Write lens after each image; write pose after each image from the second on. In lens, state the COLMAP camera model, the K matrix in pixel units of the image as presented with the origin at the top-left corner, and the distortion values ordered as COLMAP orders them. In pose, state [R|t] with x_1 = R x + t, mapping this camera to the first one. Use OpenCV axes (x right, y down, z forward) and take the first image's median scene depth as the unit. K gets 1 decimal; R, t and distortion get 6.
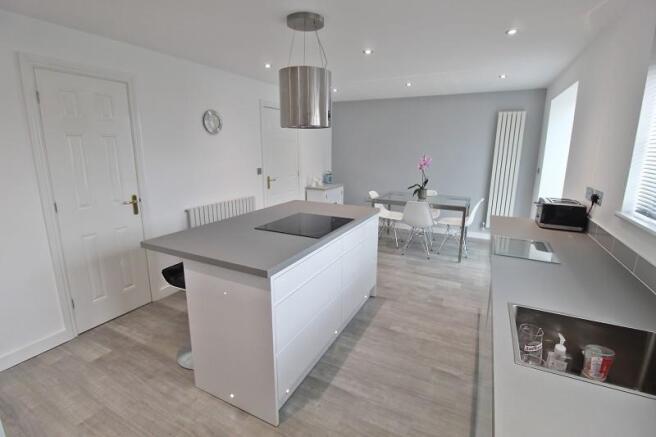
lens RADIAL K [[311.2, 0, 329.9], [0, 311.2, 215.3], [0, 0, 1]] dist [-0.027508, -0.002652]
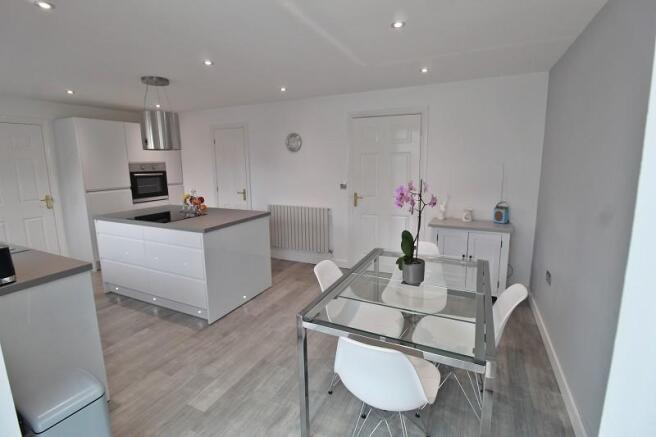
lens RADIAL K [[311.2, 0, 328.1], [0, 311.2, 204.7], [0, 0, 1]] dist [-0.027508, -0.002652]
pose [[0.015775, 0.131221, -0.991228, 0.980134], [-0.206634, 0.970378, 0.125172, -0.258132], [0.978291, 0.202846, 0.042422, 1.205316]]
